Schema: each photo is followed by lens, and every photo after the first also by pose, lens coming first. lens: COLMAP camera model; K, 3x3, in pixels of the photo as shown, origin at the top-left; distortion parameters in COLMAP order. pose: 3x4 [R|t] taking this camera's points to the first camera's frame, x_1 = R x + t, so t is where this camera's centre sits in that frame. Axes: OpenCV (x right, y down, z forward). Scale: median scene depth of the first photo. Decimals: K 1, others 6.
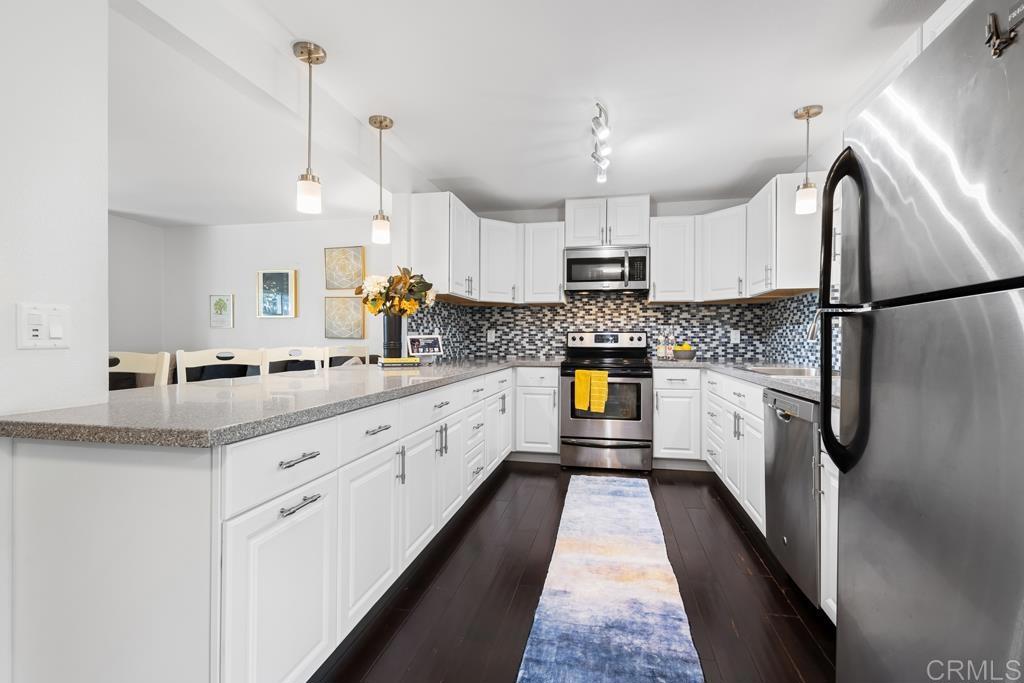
lens RADIAL K [[483.3, 0, 512.0], [0, 483.3, 341.5], [0, 0, 1]] dist [0.010619, -0.000953]
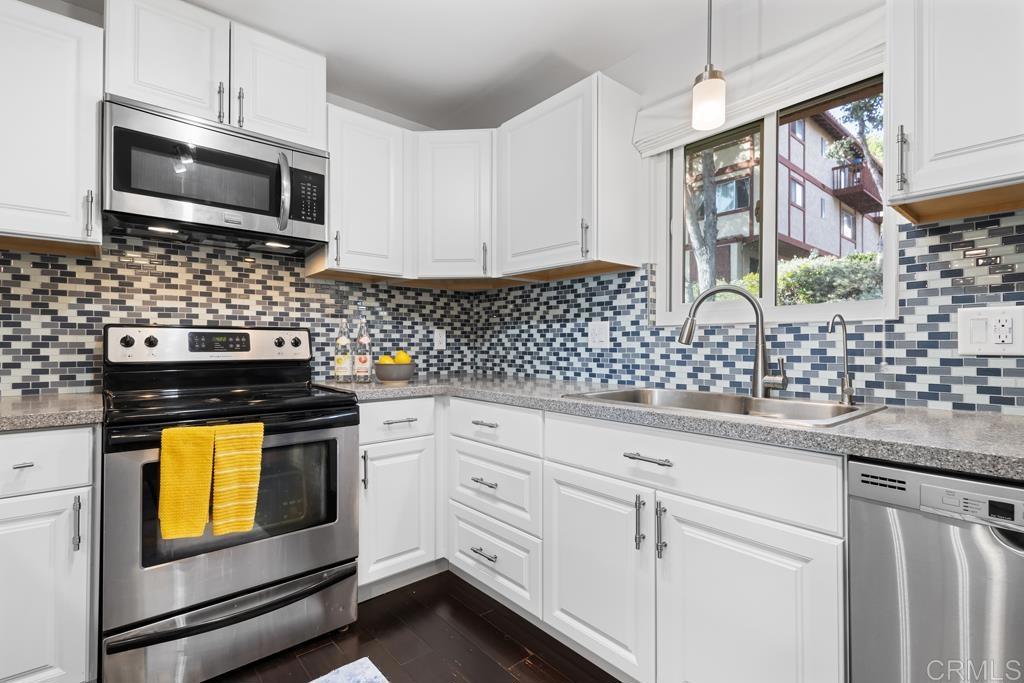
lens RADIAL K [[478.5, 0, 516.1], [0, 478.5, 343.2], [0, 0, 1]] dist [0.009379, -0.001931]
pose [[0.610668, 0.000574, 0.791887, 0.009828], [0.003177, 0.999990, -0.003175, -0.002570], [-0.791881, 0.004455, 0.610660, 0.527269]]
